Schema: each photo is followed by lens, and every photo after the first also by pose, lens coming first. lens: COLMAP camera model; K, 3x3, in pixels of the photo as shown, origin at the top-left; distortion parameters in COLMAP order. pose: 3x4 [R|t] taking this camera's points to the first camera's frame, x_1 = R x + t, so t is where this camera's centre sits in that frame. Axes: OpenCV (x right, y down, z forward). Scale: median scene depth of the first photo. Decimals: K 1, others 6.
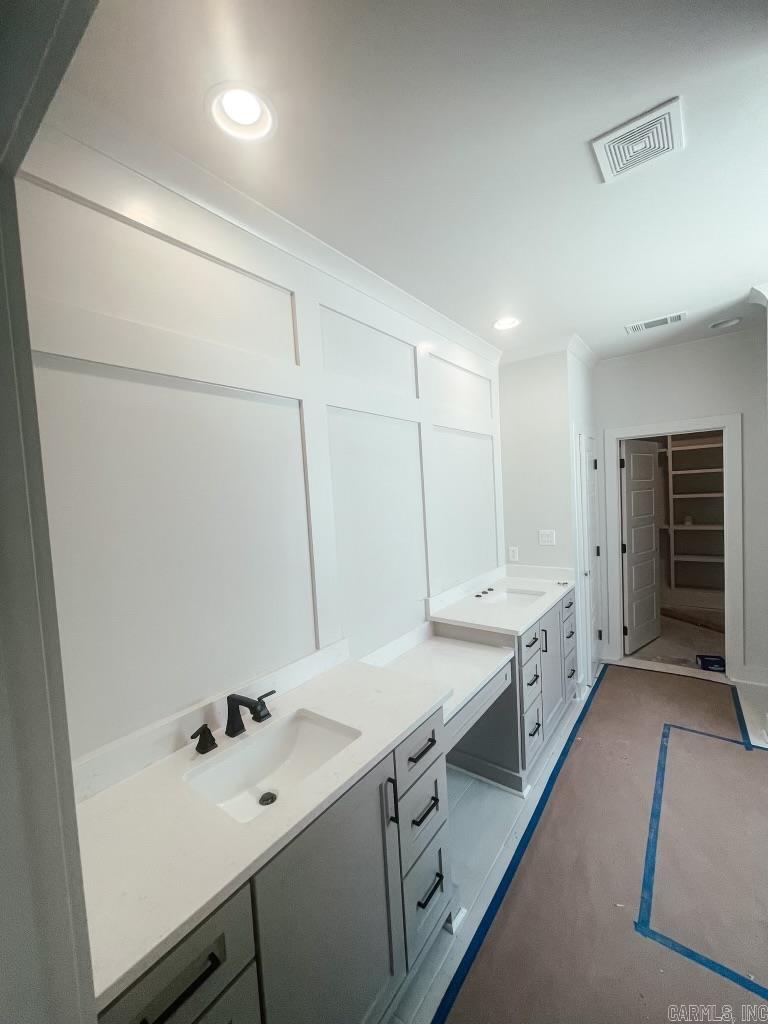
lens RADIAL K [[412.0, 0, 387.9], [0, 412.0, 513.1], [0, 0, 1]] dist [-0.002101, -0.000273]
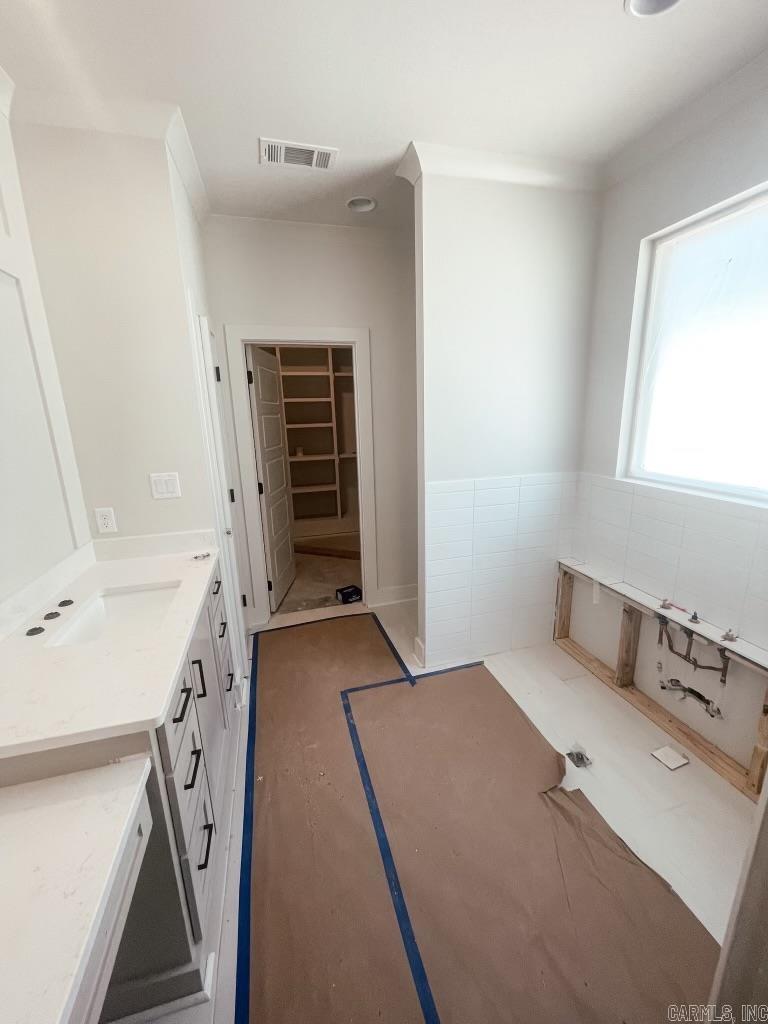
lens RADIAL K [[412.0, 0, 387.9], [0, 412.0, 513.1], [0, 0, 1]] dist [-0.002101, -0.000273]
pose [[0.605561, -0.152638, 0.781023, 0.101141], [0.031532, 0.985264, 0.168106, 0.007124], [-0.795174, -0.077172, 0.601451, 0.357778]]
